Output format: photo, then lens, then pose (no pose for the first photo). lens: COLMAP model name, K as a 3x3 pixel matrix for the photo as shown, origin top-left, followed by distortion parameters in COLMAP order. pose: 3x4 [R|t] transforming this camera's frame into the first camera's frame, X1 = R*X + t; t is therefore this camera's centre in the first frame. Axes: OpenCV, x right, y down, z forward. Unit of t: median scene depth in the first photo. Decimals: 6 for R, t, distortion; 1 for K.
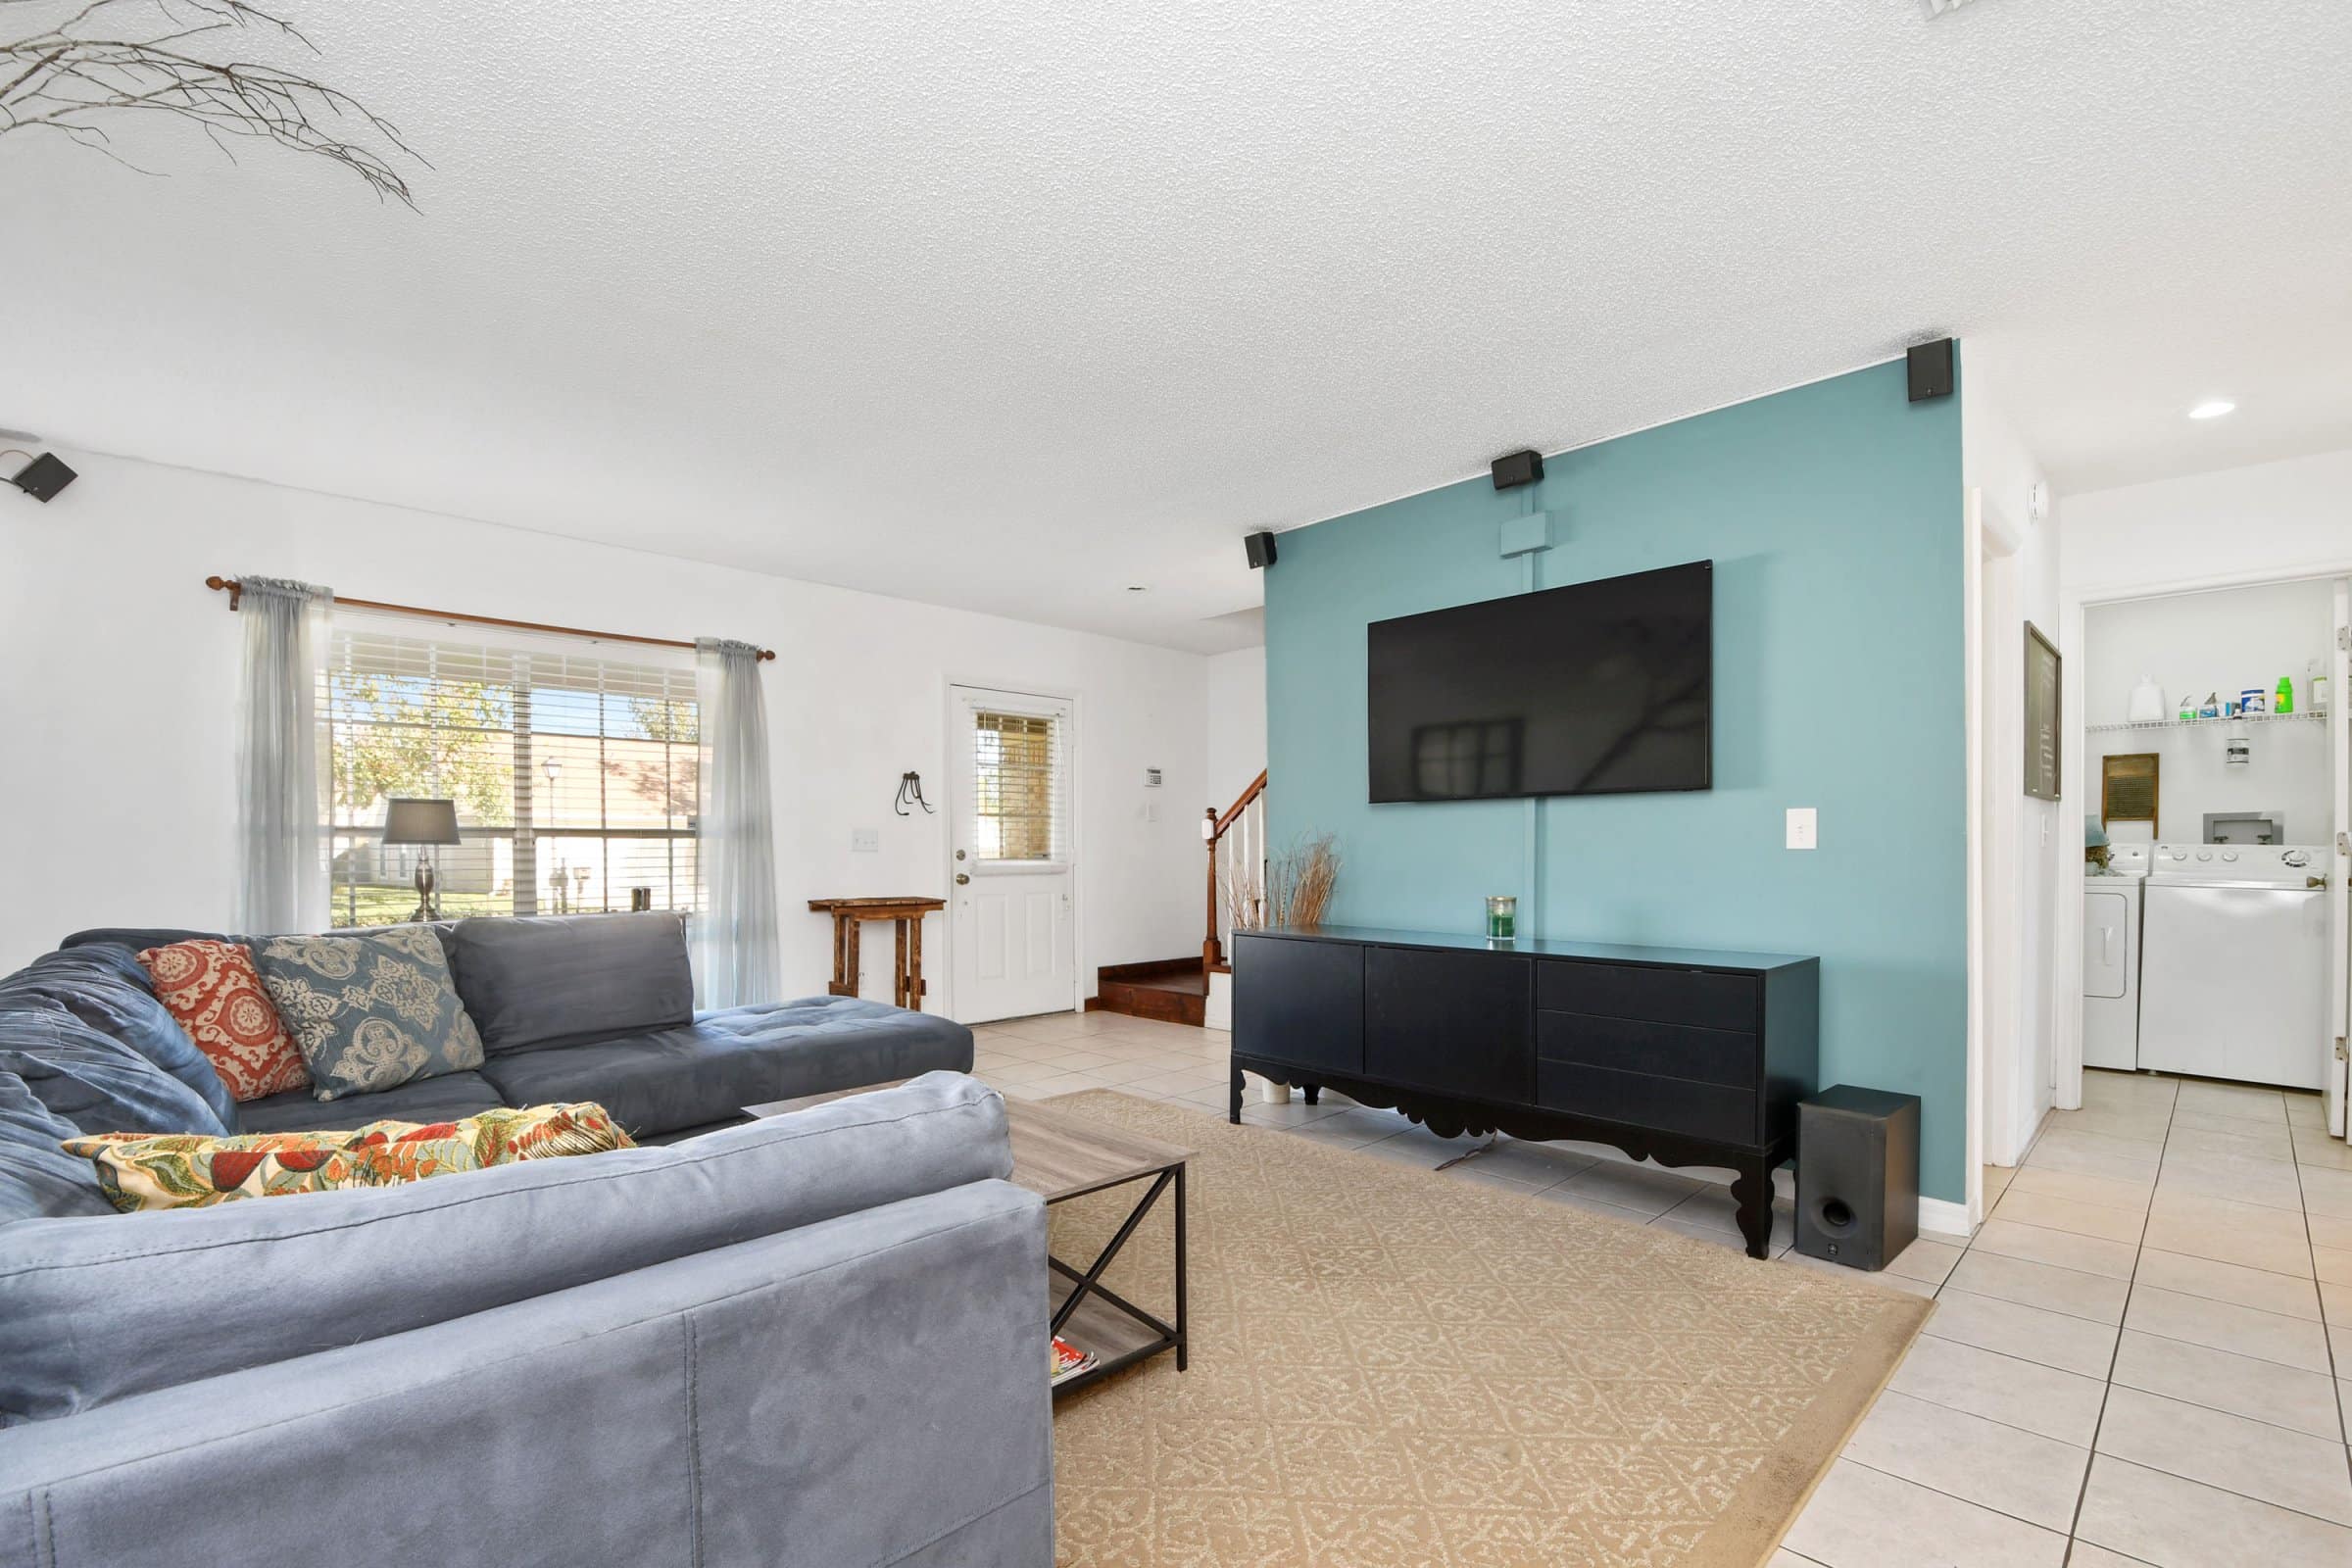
lens RADIAL K [[1044.4, 0, 1228.8], [0, 1044.4, 856.7], [0, 0, 1]] dist [0.016487, -0.000321]
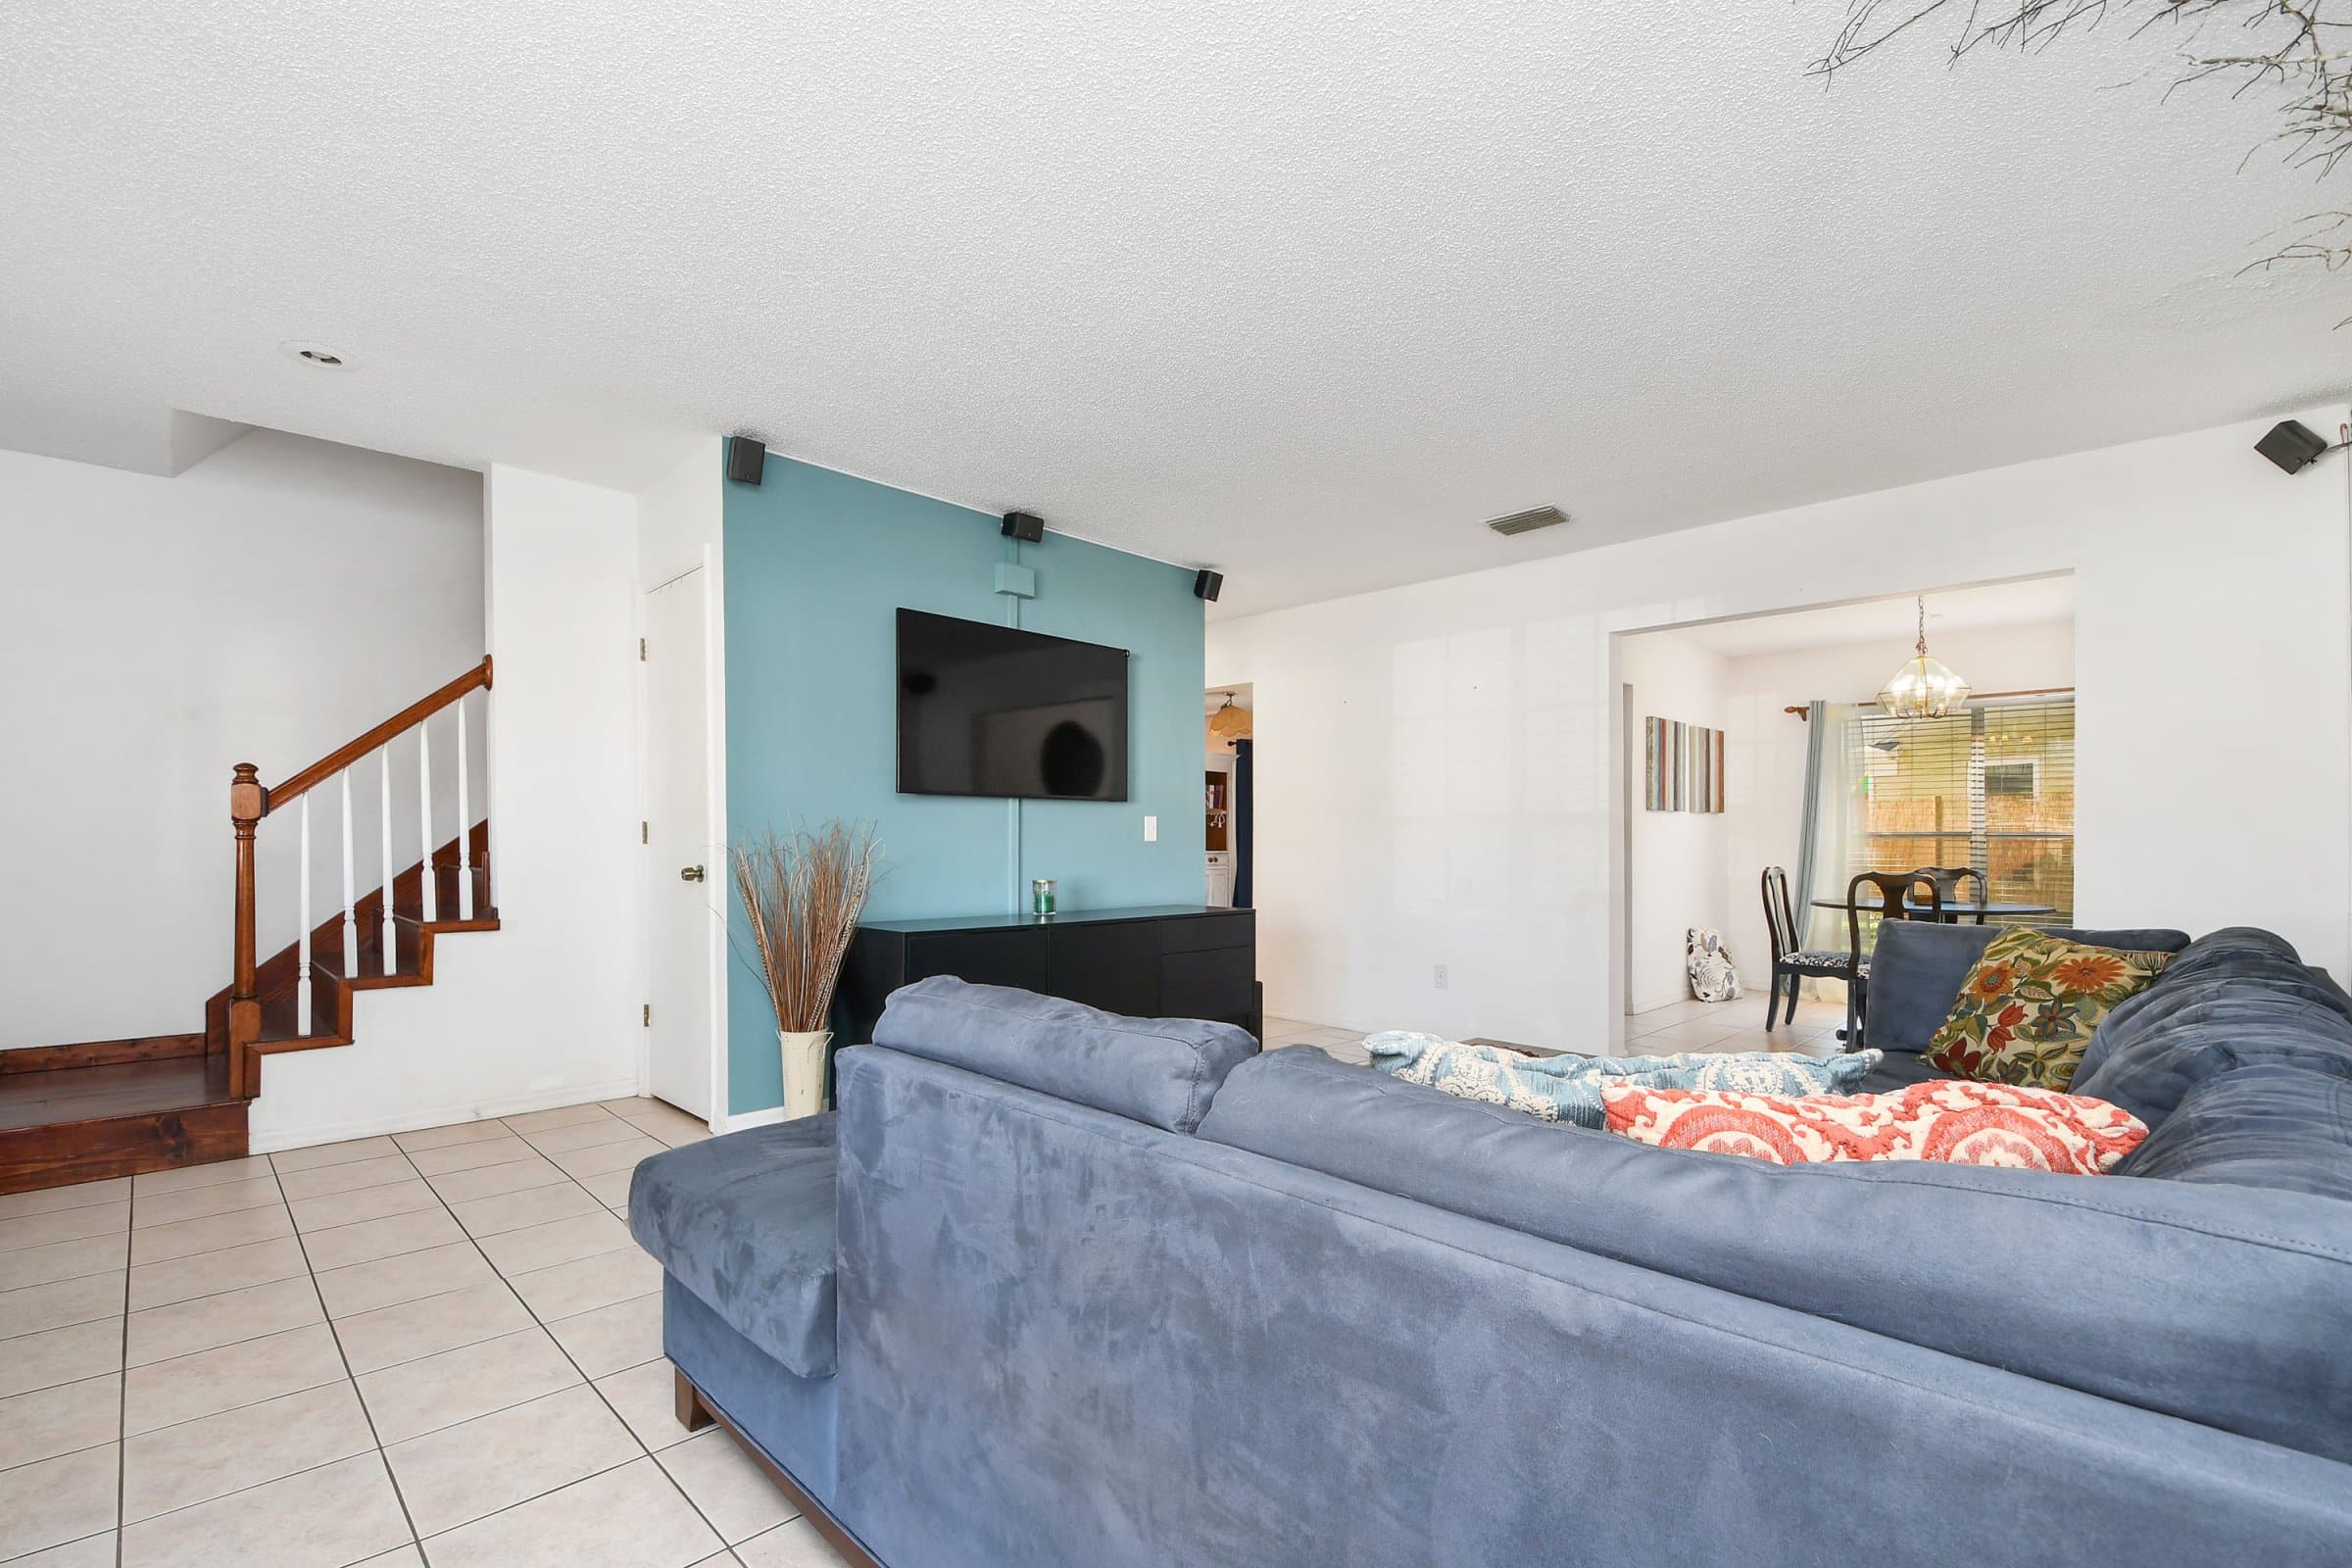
lens RADIAL K [[1044.4, 0, 1168.3], [0, 1044.4, 832.4], [0, 0, 1]] dist [0.016487, -0.000321]
pose [[0.025772, 0.007666, 0.999638, -1.069995], [0.002437, 0.999967, -0.007731, -0.008153], [-0.999665, 0.002635, 0.025752, 0.930185]]
